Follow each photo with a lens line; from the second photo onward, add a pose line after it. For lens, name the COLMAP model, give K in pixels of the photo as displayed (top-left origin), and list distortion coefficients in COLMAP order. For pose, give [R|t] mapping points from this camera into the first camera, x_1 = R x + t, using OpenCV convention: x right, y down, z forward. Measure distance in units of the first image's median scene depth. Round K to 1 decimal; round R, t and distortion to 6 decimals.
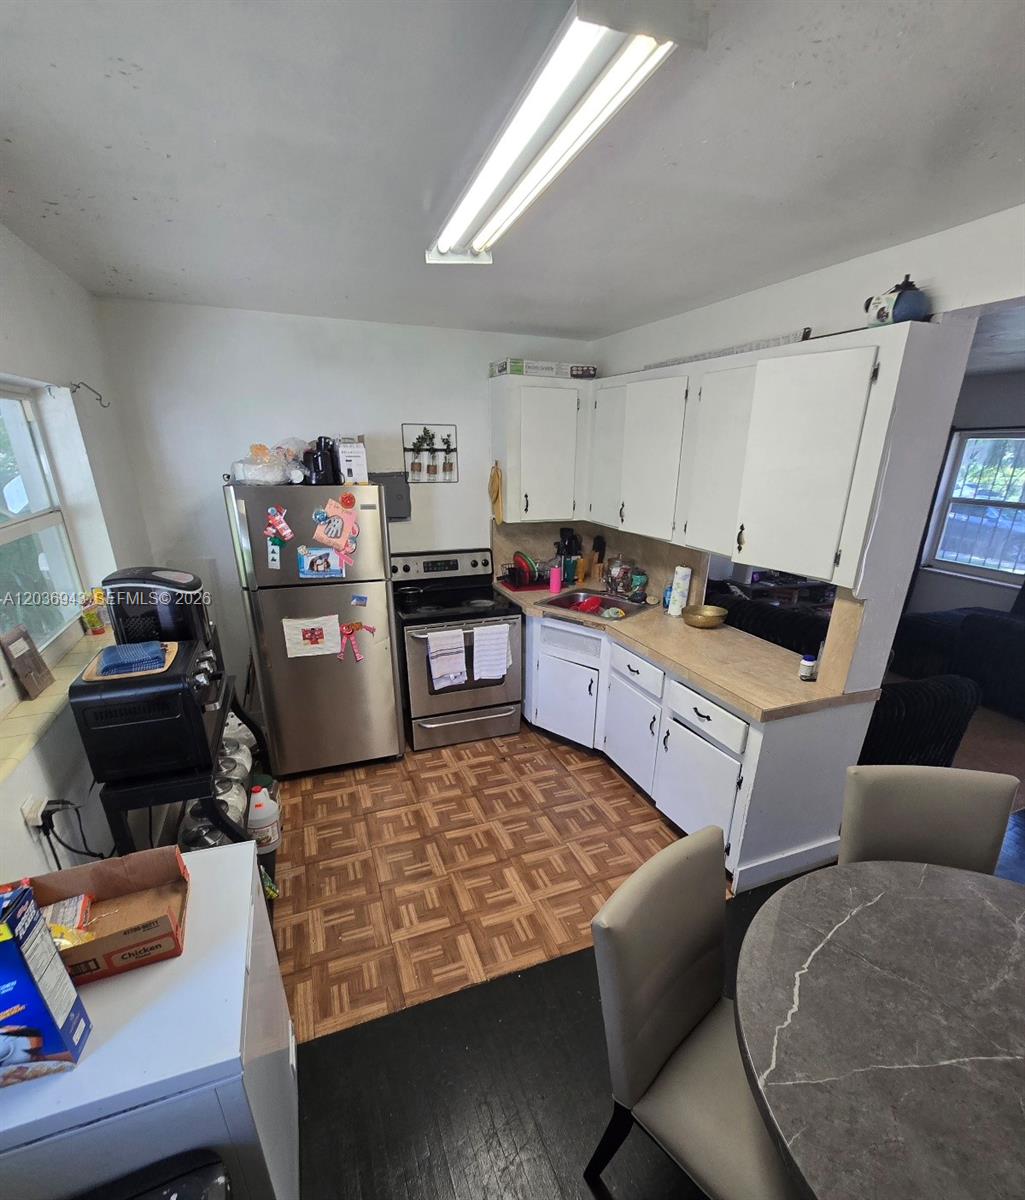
lens RADIAL K [[562.2, 0, 513.9], [0, 562.2, 683.9], [0, 0, 1]] dist [-0.002451, -0.001050]
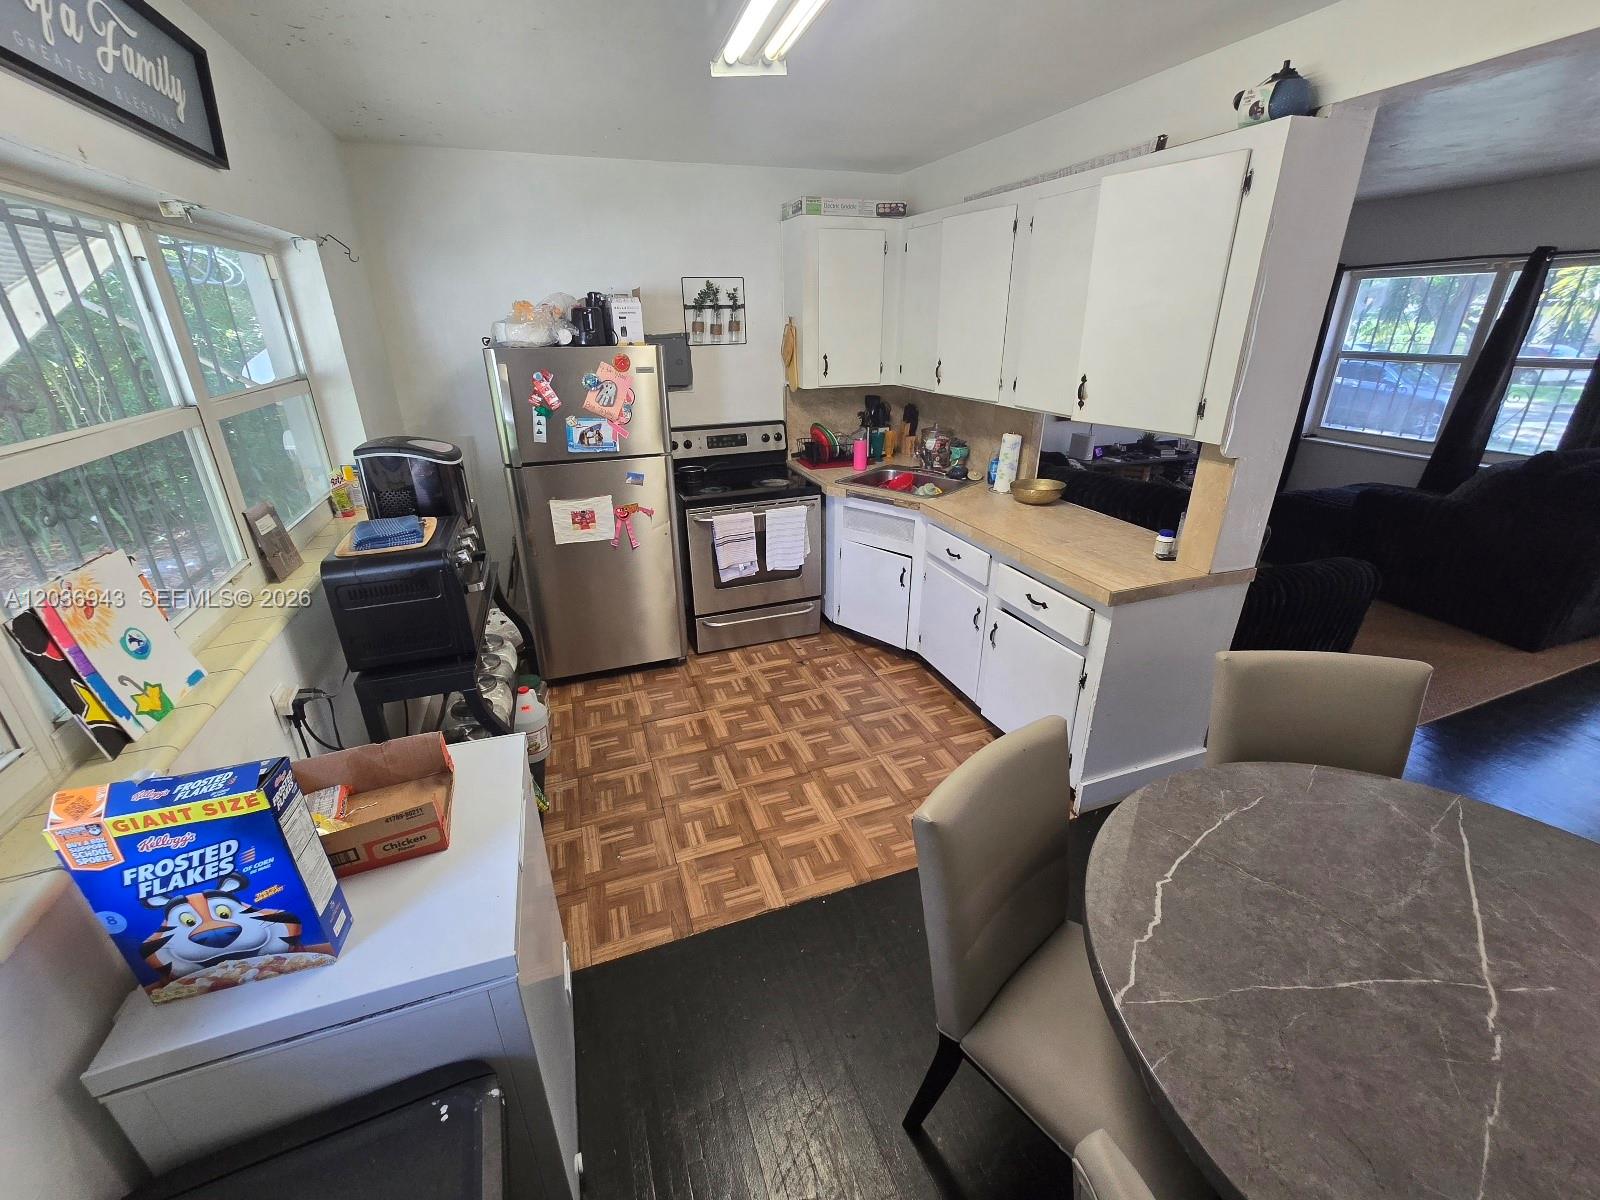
lens RADIAL K [[652.7, 0, 775.8], [0, 652.7, 592.8], [0, 0, 1]] dist [-0.004934, 0.001670]
pose [[0.998641, -0.007161, -0.051618, -0.008157], [0.007250, 0.999973, 0.001548, 0.039696], [0.051605, -0.001920, 0.998666, -0.002618]]
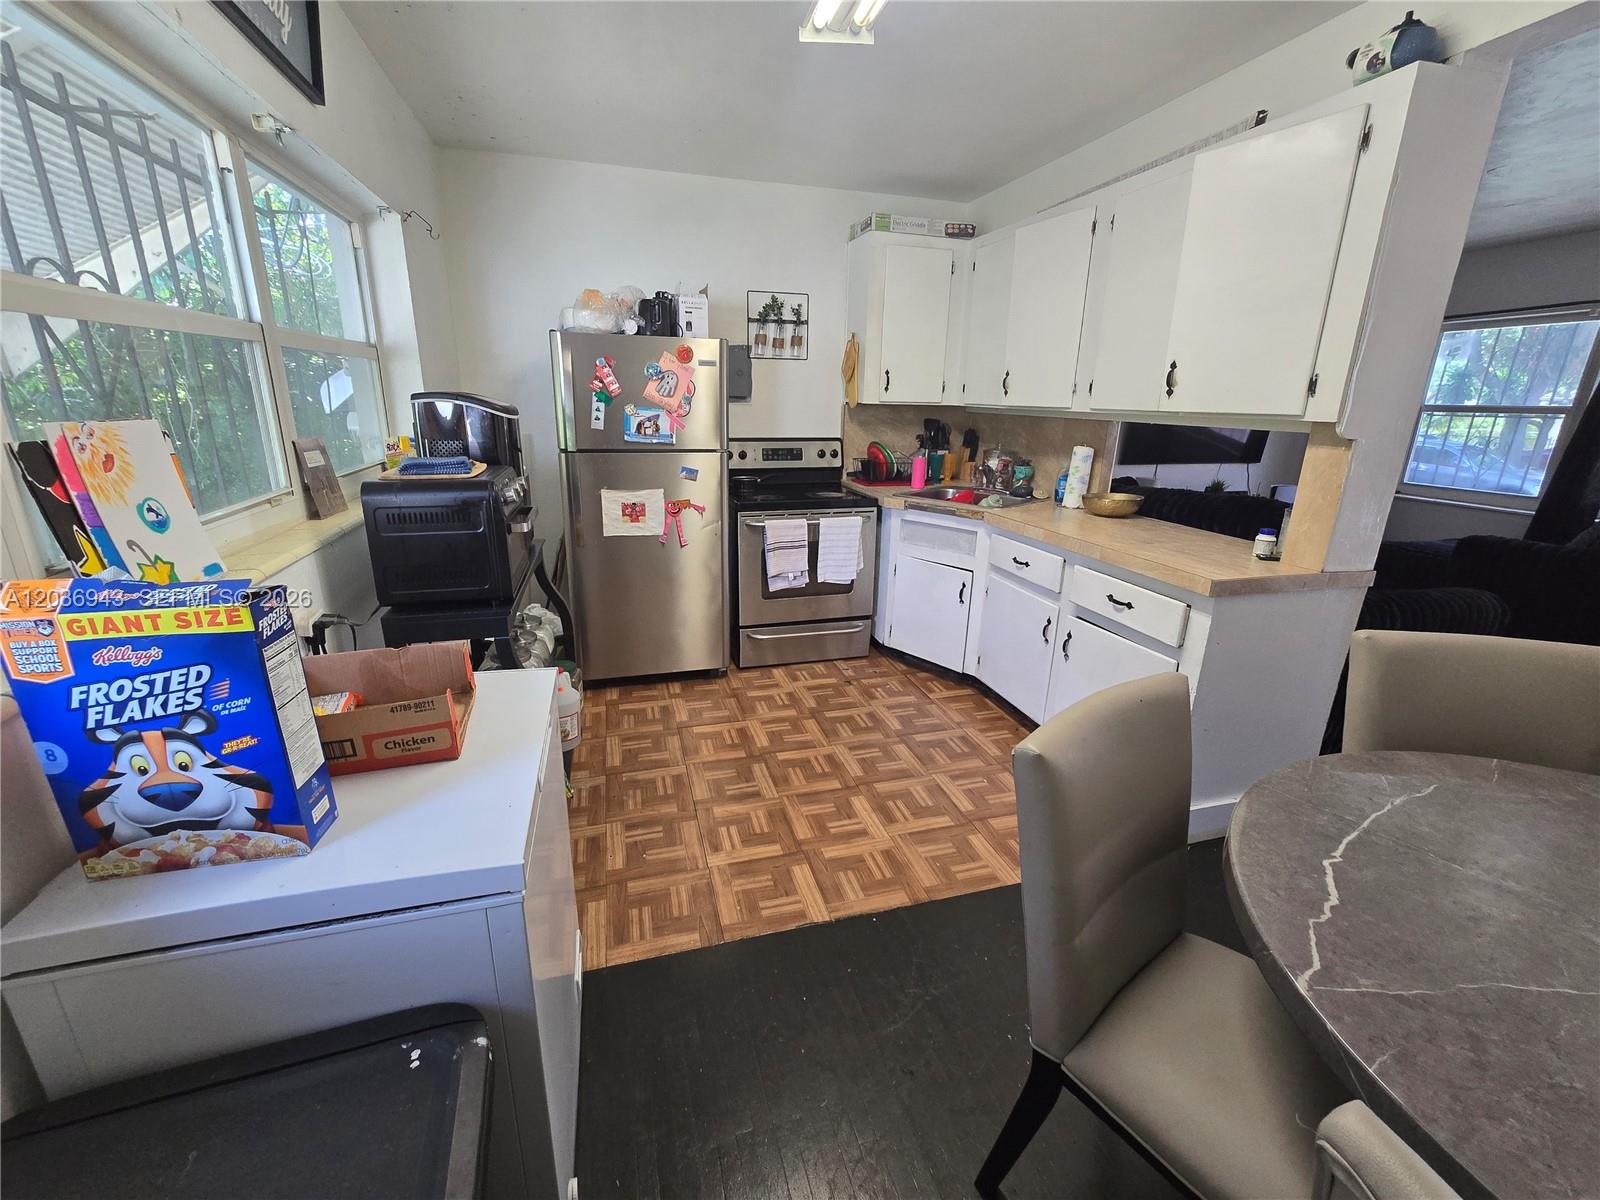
lens RADIAL K [[652.7, 0, 779.6], [0, 652.7, 588.4], [0, 0, 1]] dist [-0.004934, 0.001670]
pose [[0.993659, 0.038817, -0.105520, -0.037541], [-0.049882, 0.993291, -0.104333, 0.163684], [0.100763, 0.108936, 0.988929, 0.072675]]
